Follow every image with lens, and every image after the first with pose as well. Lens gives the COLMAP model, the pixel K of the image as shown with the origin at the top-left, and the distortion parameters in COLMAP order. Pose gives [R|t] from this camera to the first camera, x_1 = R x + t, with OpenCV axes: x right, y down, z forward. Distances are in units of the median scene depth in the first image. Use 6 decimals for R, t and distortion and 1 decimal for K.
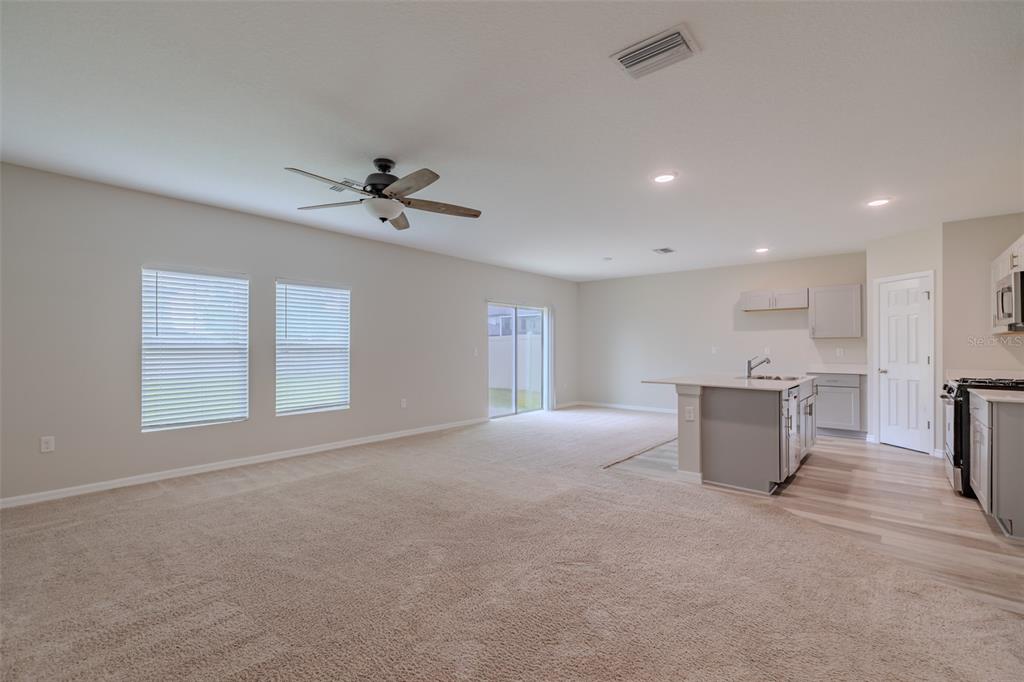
lens RADIAL K [[437.6, 0, 511.4], [0, 437.6, 343.6], [0, 0, 1]] dist [0.003739, -0.001250]
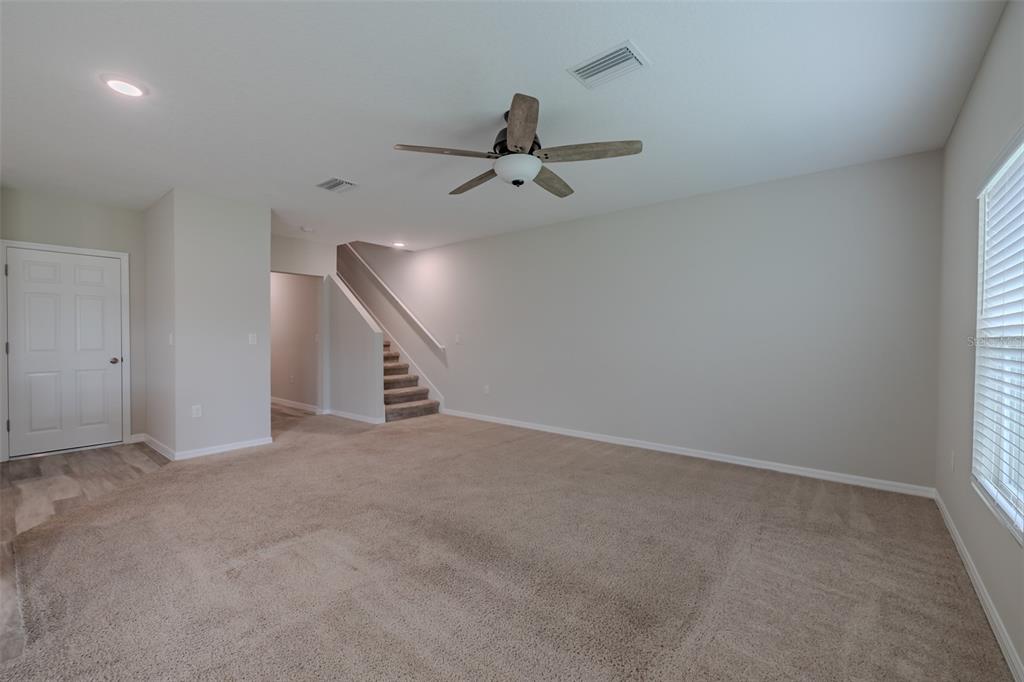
lens RADIAL K [[425.4, 0, 516.5], [0, 425.4, 343.3], [0, 0, 1]] dist [0.003508, -0.001557]
pose [[-0.999684, -0.004130, -0.024779, -0.173489], [-0.004300, 0.999967, 0.006831, 0.011810], [0.024750, 0.006936, -0.999670, 1.150867]]
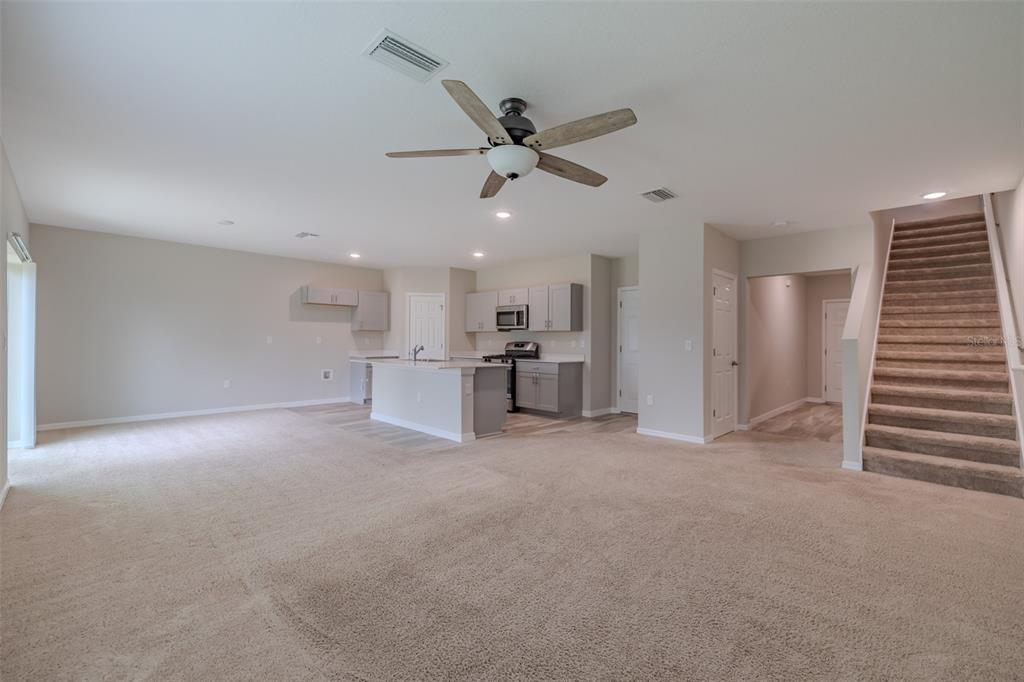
lens RADIAL K [[425.4, 0, 511.2], [0, 425.4, 333.2], [0, 0, 1]] dist [0.003508, -0.001557]
pose [[0.060548, 0.015952, 0.998038, -0.655077], [-0.020394, 0.999683, -0.014741, 0.006928], [-0.997957, -0.019461, 0.060855, 0.614859]]
